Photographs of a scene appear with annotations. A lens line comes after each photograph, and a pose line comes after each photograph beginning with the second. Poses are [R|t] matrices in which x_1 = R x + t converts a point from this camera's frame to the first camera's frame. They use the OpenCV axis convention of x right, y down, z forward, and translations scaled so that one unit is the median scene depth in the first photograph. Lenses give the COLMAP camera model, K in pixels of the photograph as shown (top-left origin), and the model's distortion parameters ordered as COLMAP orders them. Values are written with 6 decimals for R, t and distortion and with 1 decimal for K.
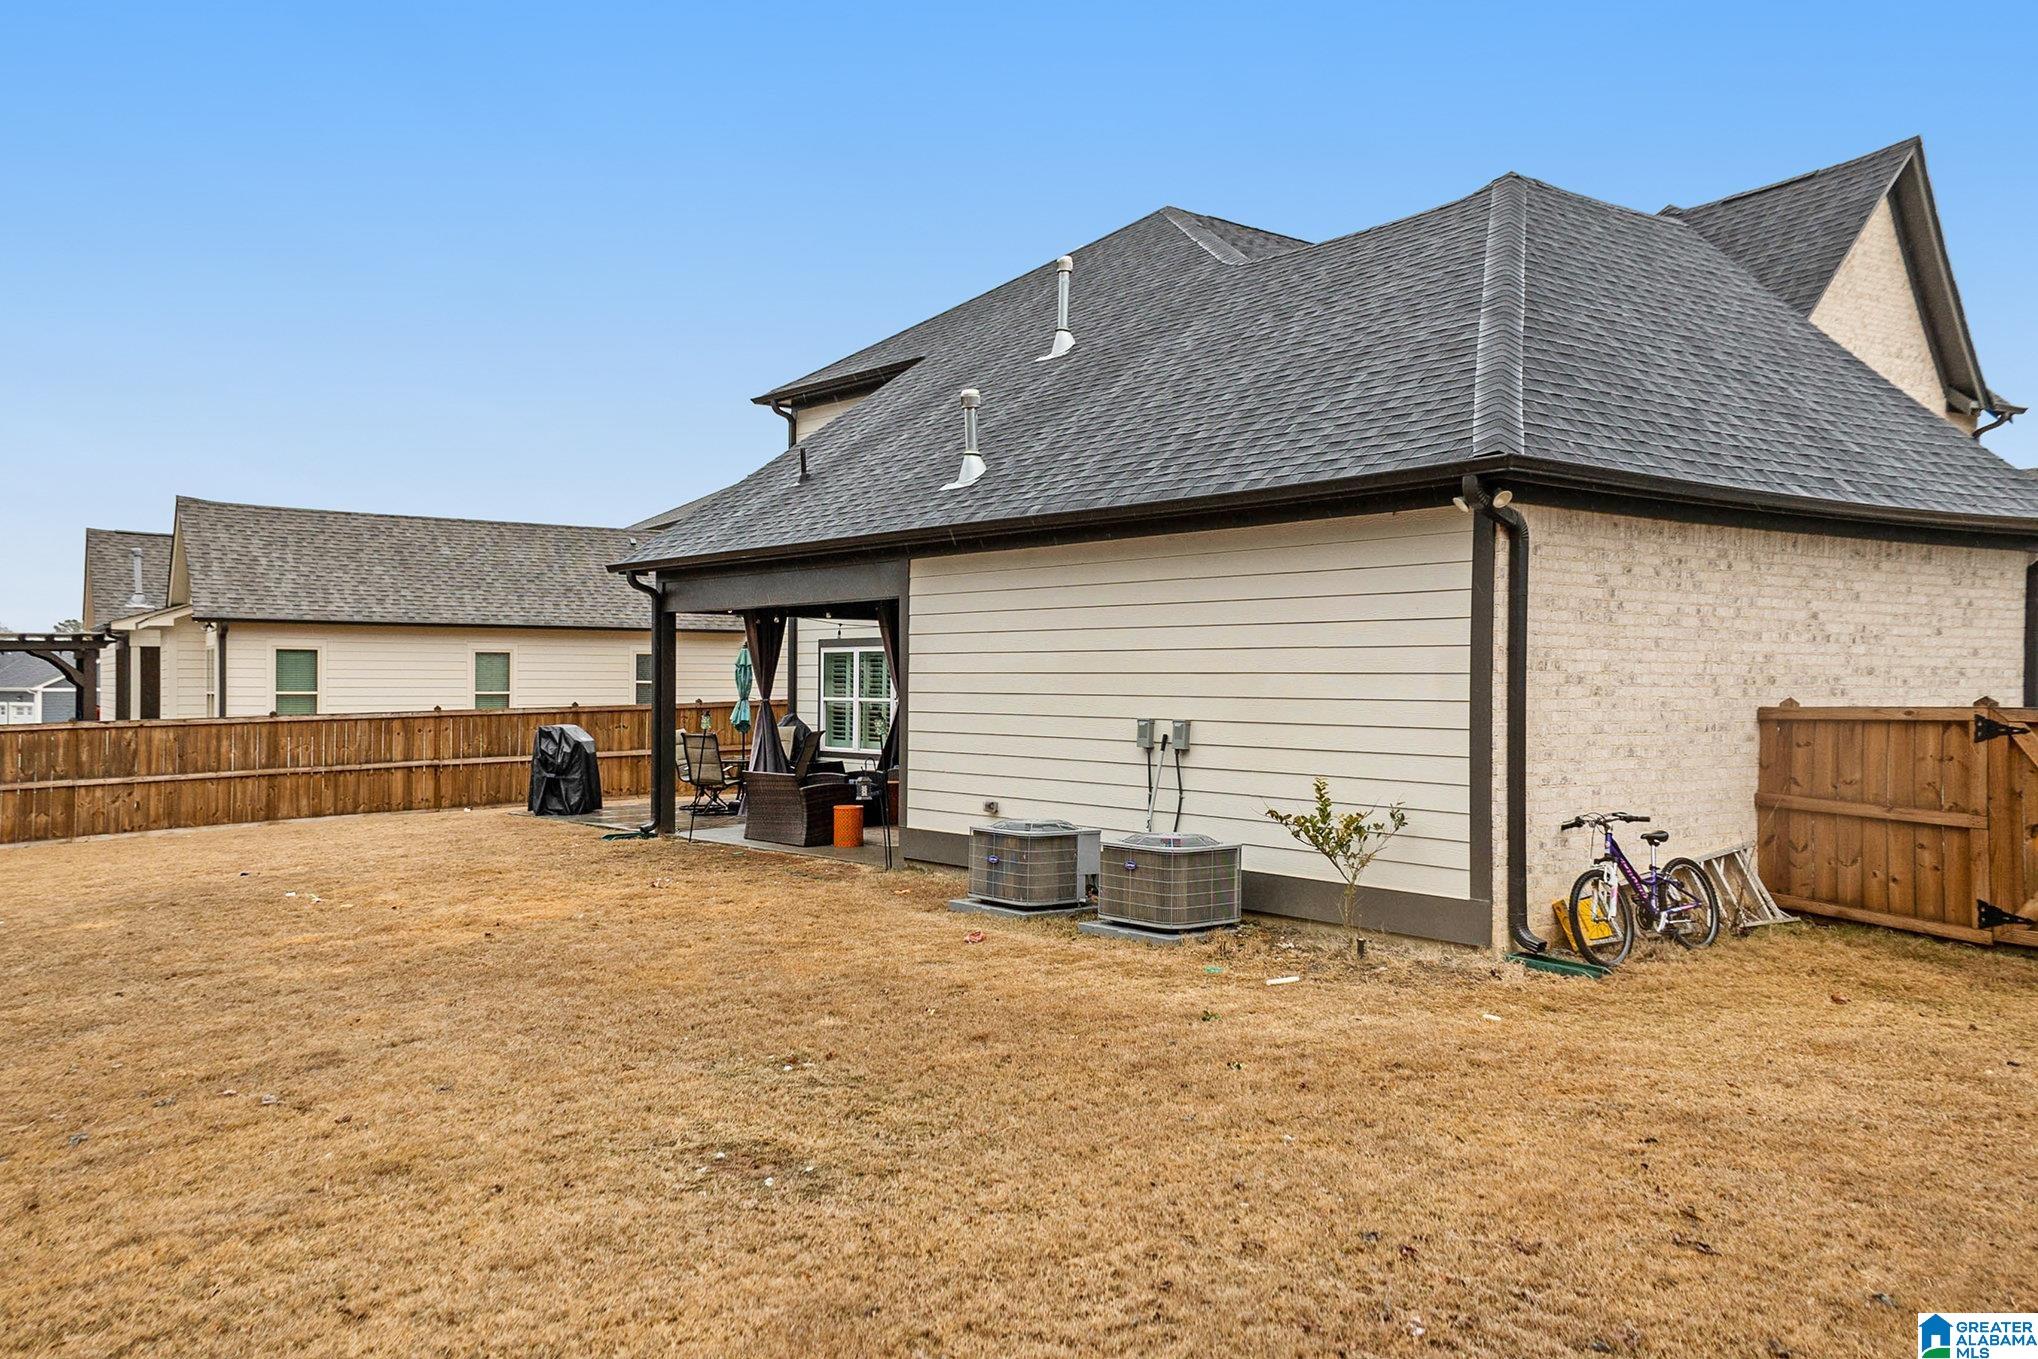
lens RADIAL K [[1568.5, 0, 1055.3], [0, 1568.5, 671.7], [0, 0, 1]] dist [0.196228, 0.008891]
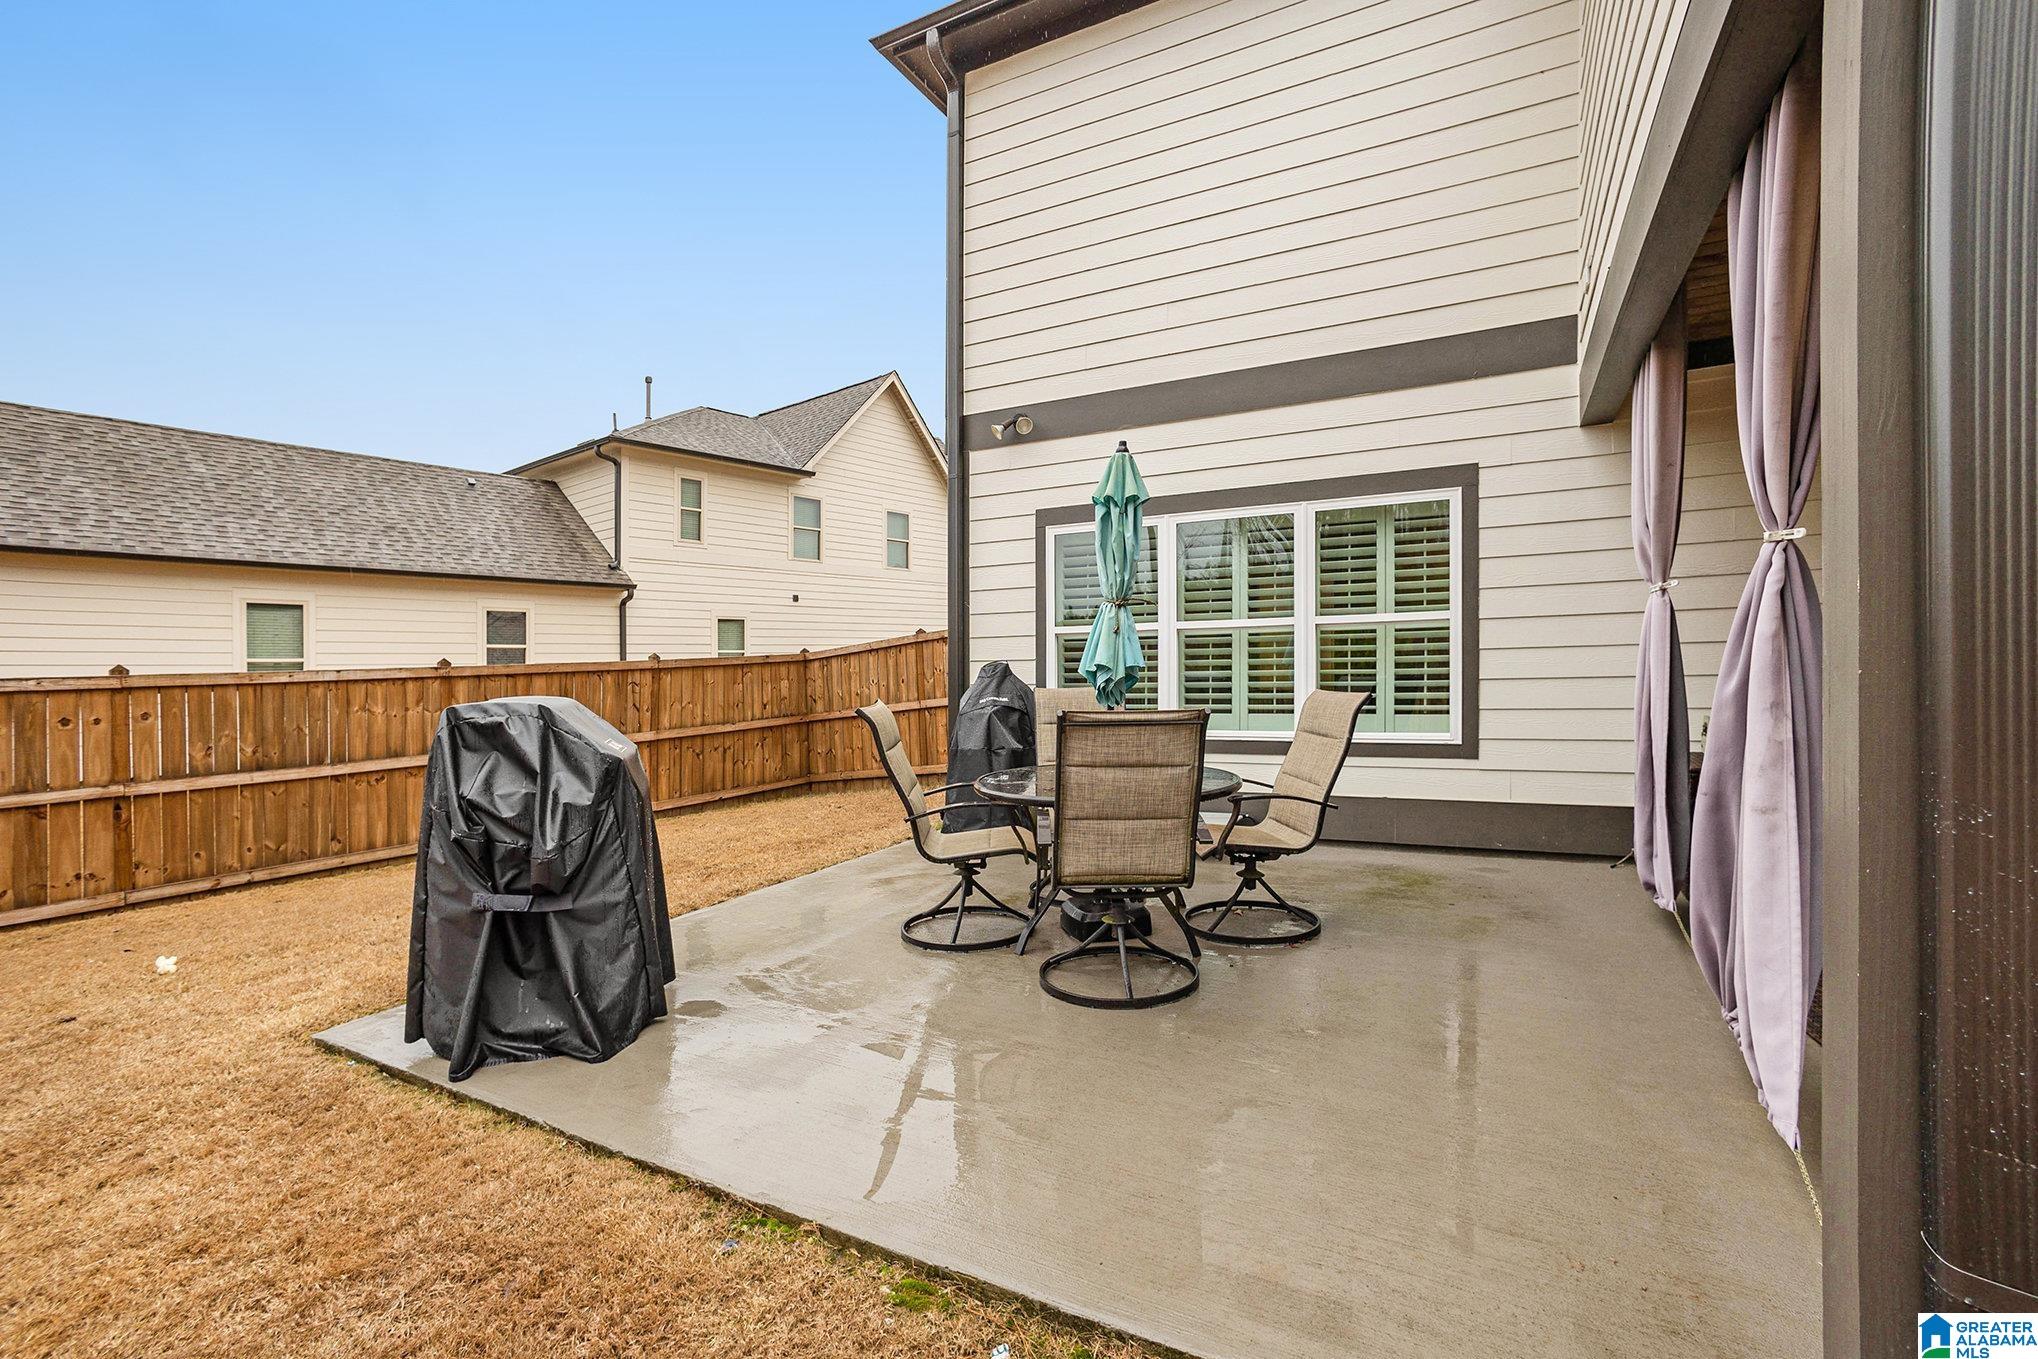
lens RADIAL K [[901.5, 0, 1044.9], [0, 901.5, 670.8], [0, 0, 1]] dist [-0.038307, 0.018475]
pose [[0.932924, -0.021300, 0.359444, -0.226574], [0.016428, 0.999727, 0.016605, 0.022428], [-0.359699, -0.009587, 0.933019, 0.666756]]
